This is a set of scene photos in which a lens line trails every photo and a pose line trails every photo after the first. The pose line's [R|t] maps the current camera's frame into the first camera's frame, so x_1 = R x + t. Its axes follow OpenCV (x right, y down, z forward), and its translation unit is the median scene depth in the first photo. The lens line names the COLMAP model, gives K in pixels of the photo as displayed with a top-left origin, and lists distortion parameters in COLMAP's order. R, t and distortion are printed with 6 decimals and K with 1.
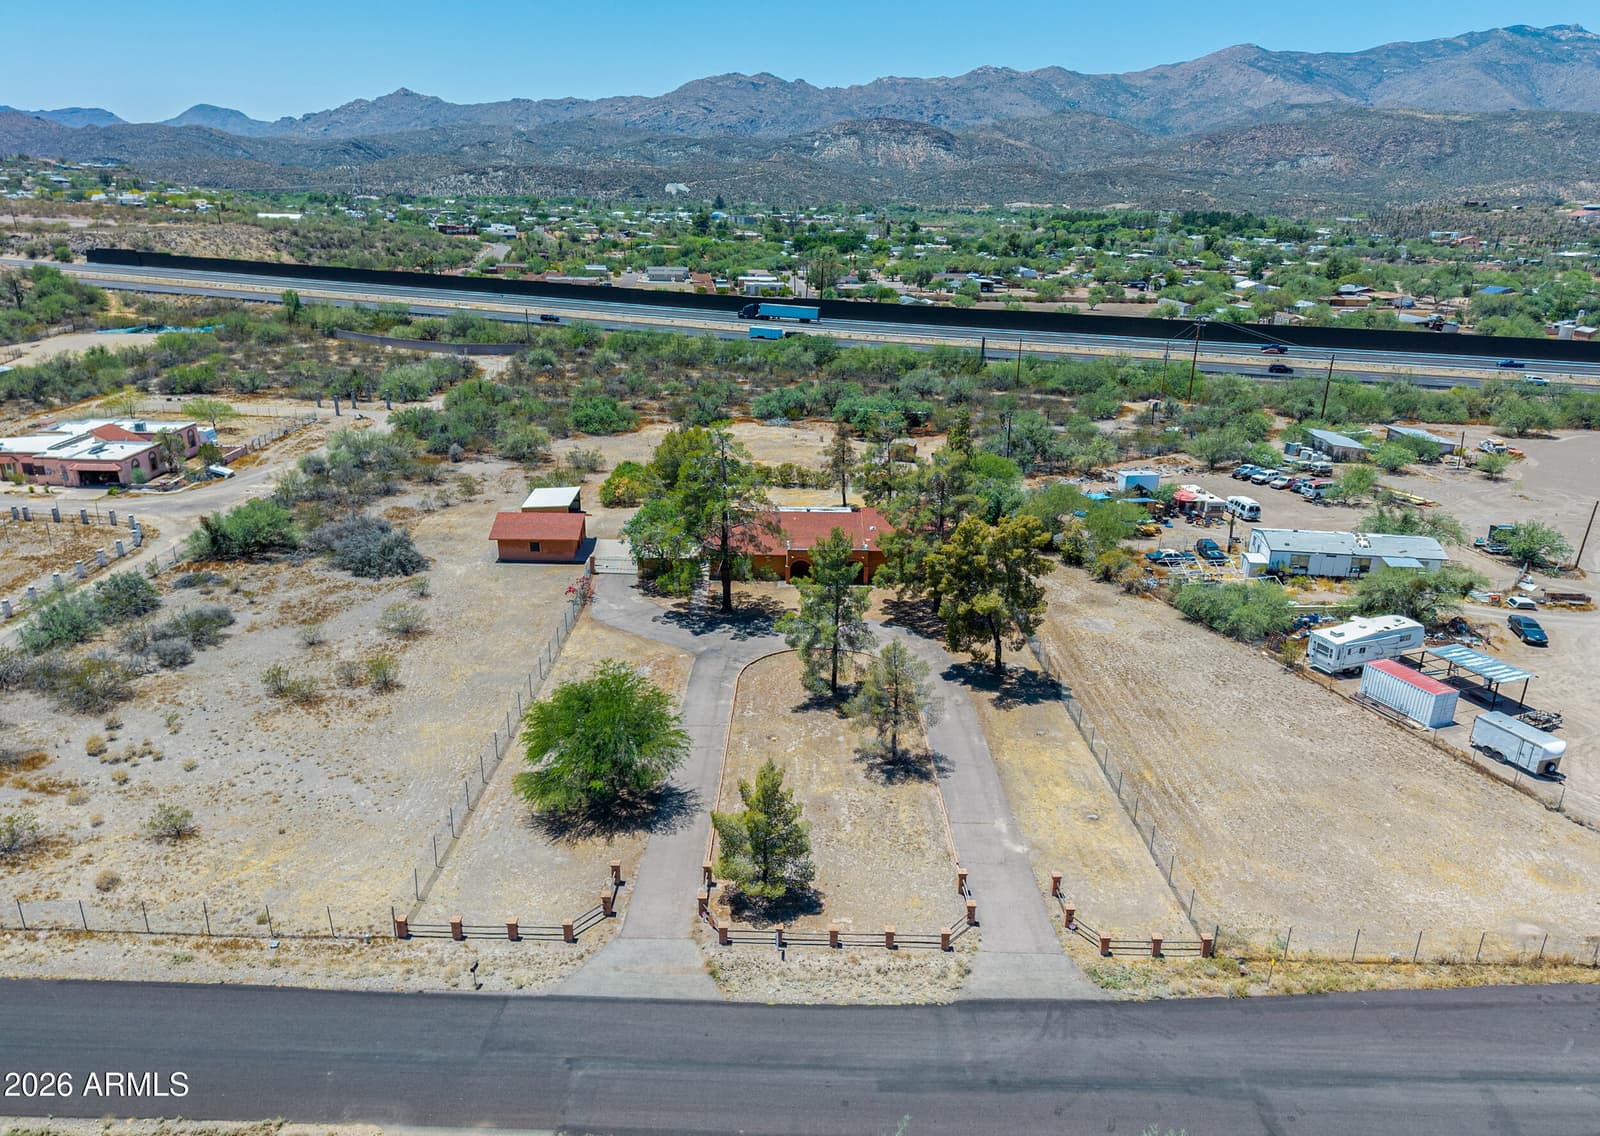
lens RADIAL K [[1086.0, 0, 800.0], [0, 1086.0, 568.0], [0, 0, 1]] dist [0.022486, -0.020306]
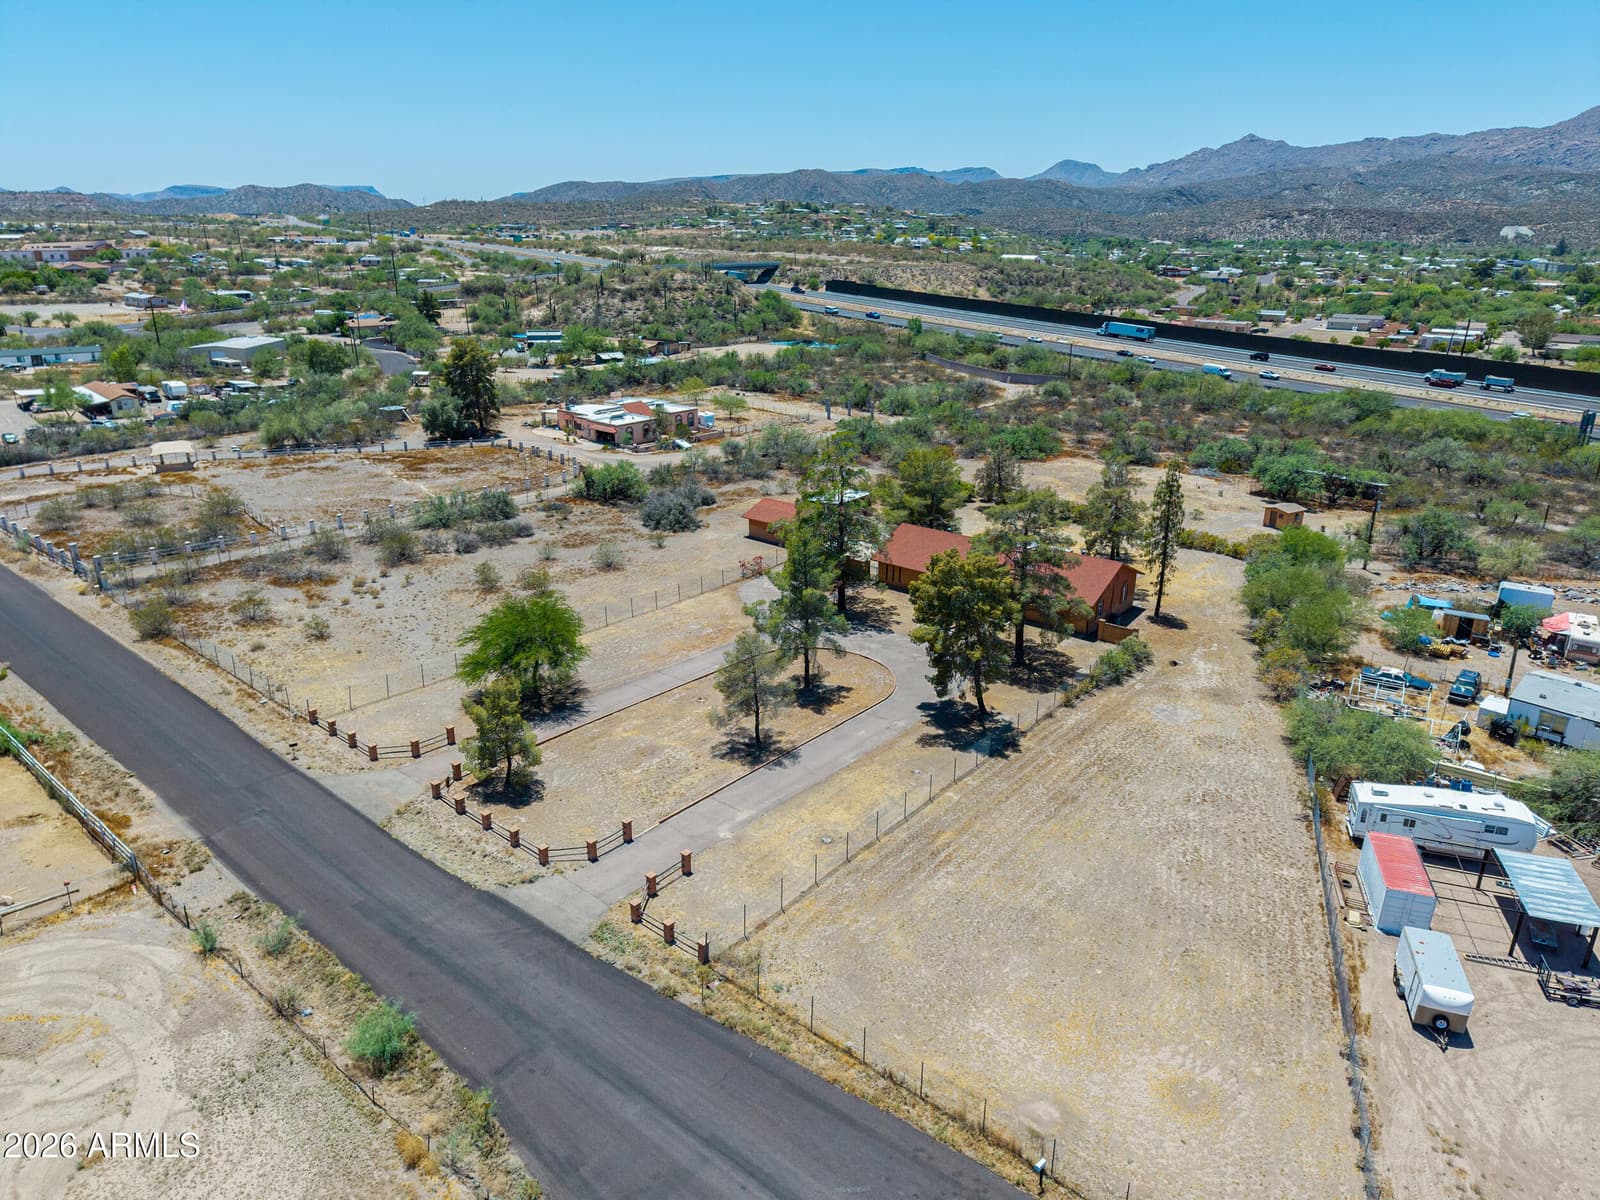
lens RADIAL K [[1072.3, 0, 800.0], [0, 1072.3, 600.0], [0, 0, 1]] dist [0.019012, -0.016094]
pose [[0.765692, 0.206345, -0.609210, 0.126941], [-0.210997, 0.975313, 0.065153, -0.006897], [0.607615, 0.078654, 0.790328, 0.031654]]
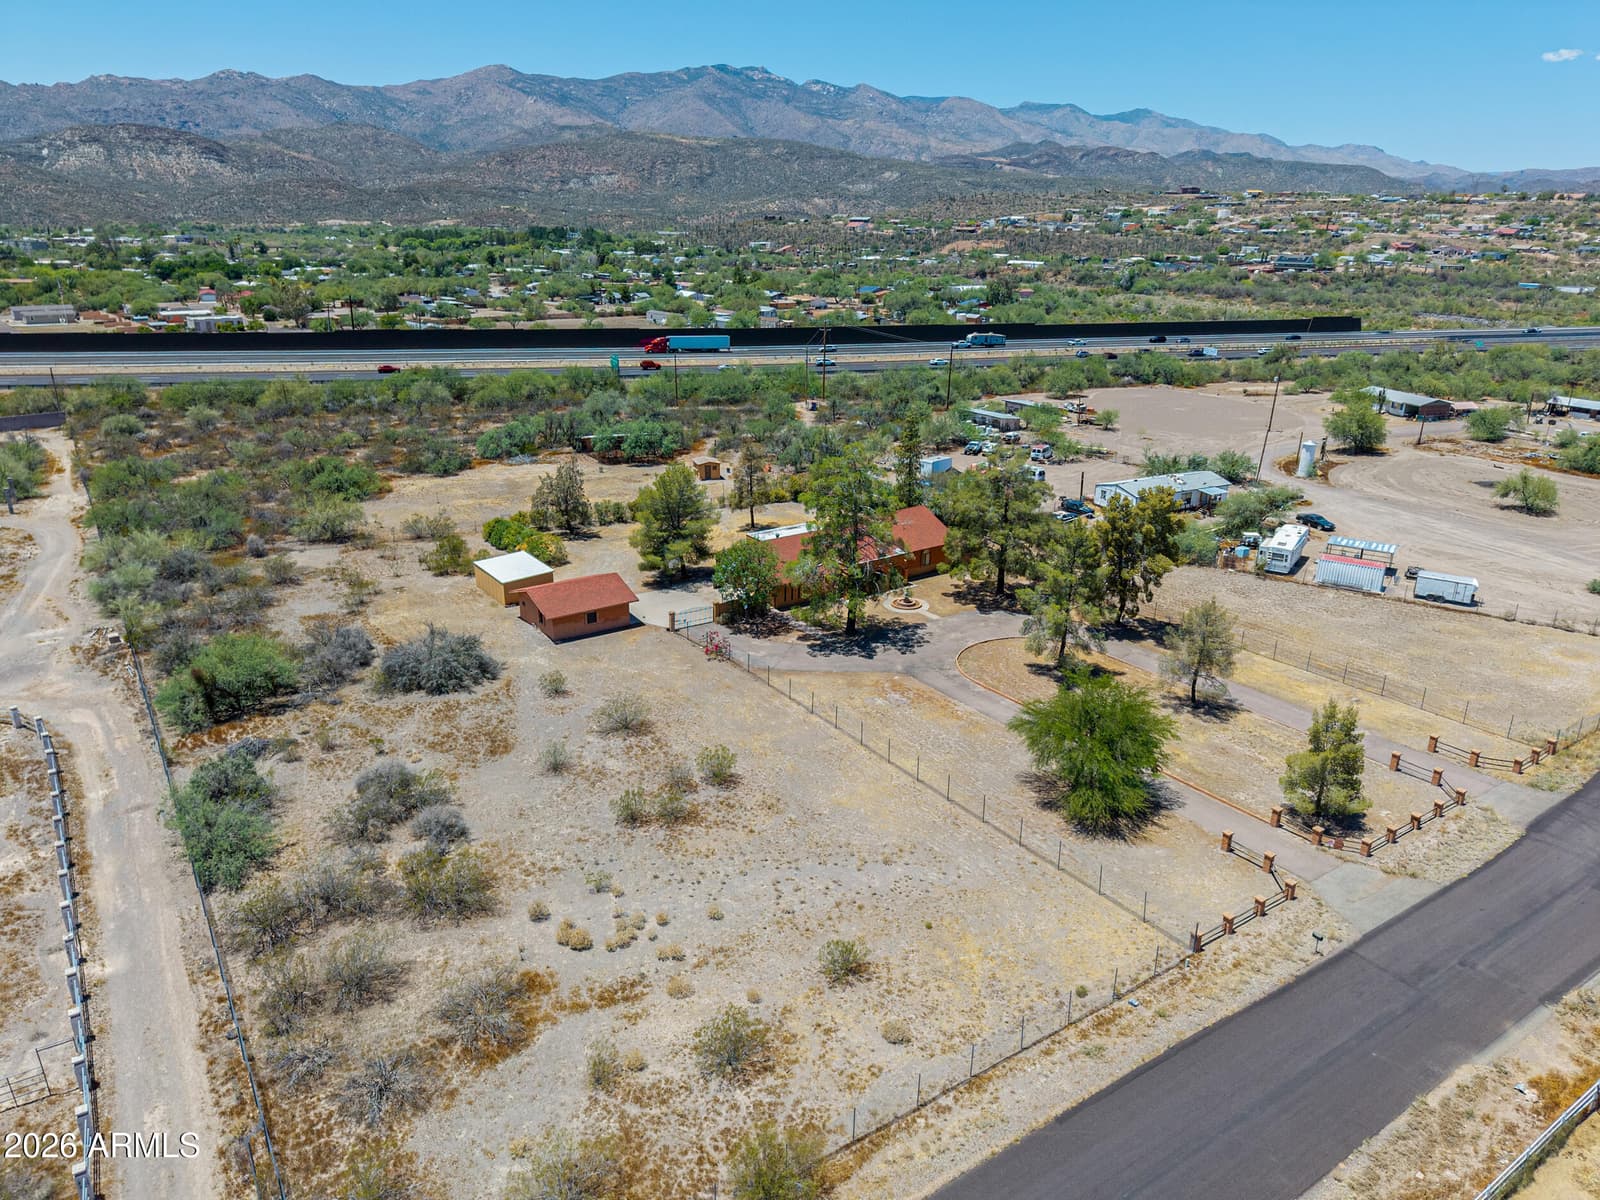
lens RADIAL K [[1072.3, 0, 800.0], [0, 1072.3, 600.0], [0, 0, 1]] dist [0.019012, -0.016094]
pose [[0.822907, -0.200818, 0.531504, -0.147978], [0.191581, 0.978745, 0.073181, -0.017081], [-0.534903, 0.041605, 0.843889, 0.042568]]
